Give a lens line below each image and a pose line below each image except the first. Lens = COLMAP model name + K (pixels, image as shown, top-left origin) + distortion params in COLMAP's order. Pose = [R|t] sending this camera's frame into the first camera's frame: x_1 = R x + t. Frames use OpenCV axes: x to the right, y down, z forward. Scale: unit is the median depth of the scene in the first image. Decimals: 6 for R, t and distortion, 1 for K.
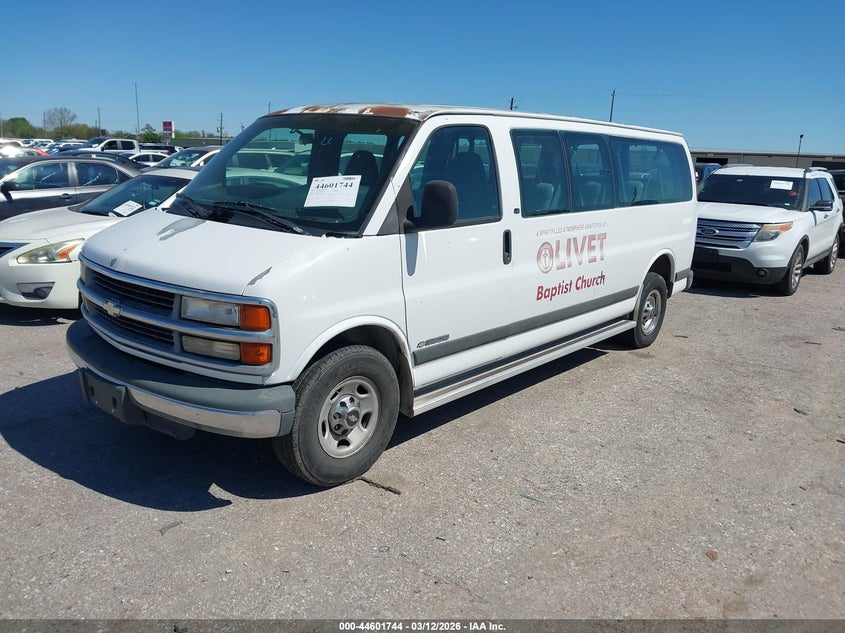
lens RADIAL K [[701.5, 0, 422.5], [0, 701.5, 316.5], [0, 0, 1]] dist [-0.028276, -0.005759]
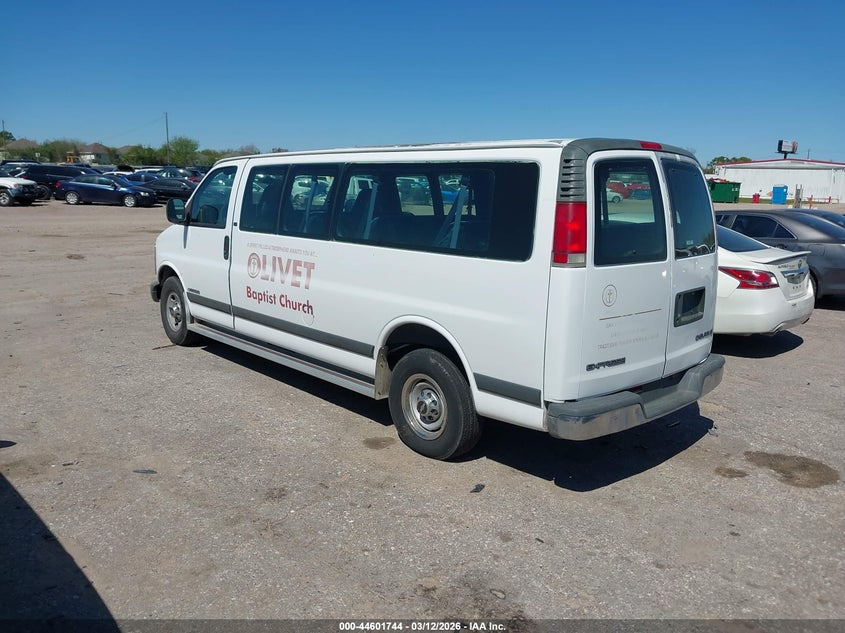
lens RADIAL K [[772.7, 0, 422.5], [0, 772.7, 316.5], [0, 0, 1]] dist [-0.003133, -0.008118]
pose [[-0.182684, 0.135012, -0.973857, 1.396909], [-0.243774, 0.953376, 0.177902, -0.299240], [0.952471, 0.269901, -0.141254, 1.425704]]
